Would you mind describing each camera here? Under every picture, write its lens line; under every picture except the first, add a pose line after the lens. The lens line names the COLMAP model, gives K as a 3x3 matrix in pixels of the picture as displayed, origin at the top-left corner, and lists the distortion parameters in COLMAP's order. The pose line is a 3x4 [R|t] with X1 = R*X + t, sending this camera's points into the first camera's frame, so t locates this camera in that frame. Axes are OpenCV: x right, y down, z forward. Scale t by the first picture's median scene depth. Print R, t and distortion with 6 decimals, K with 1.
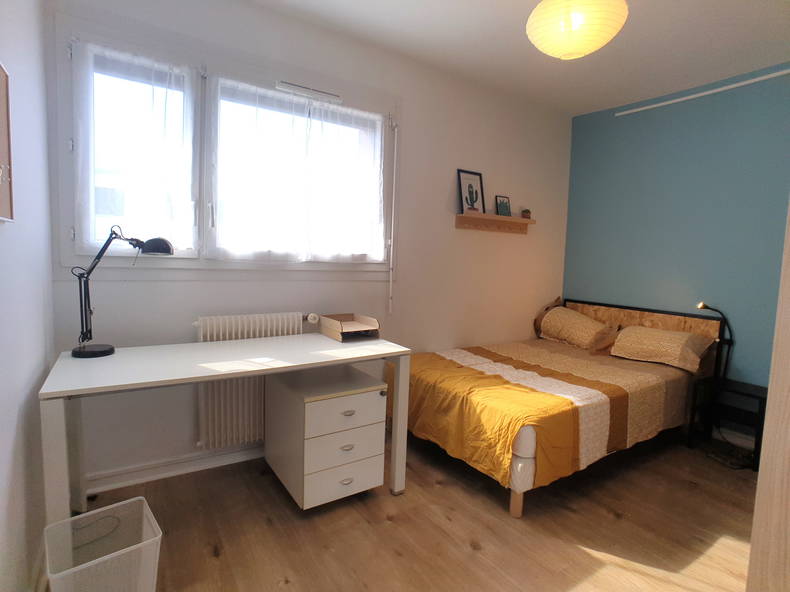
lens RADIAL K [[428.7, 0, 397.3], [0, 428.7, 297.1], [0, 0, 1]] dist [-0.007525, -0.001704]
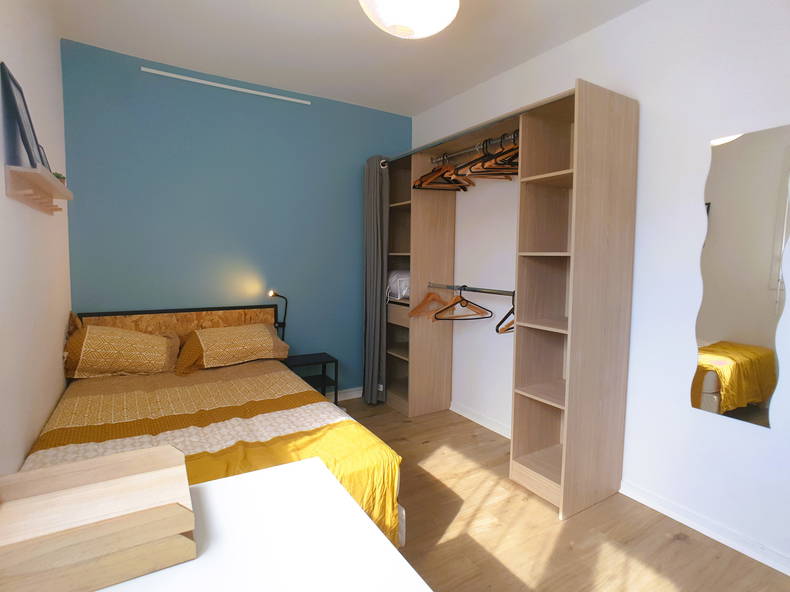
lens RADIAL K [[428.7, 0, 396.2], [0, 428.7, 291.4], [0, 0, 1]] dist [-0.007525, -0.001704]
pose [[0.056702, -0.127961, 0.990157, -0.300775], [0.082700, 0.988946, 0.123068, -0.089196], [-0.994960, 0.074908, 0.066657, 0.553017]]
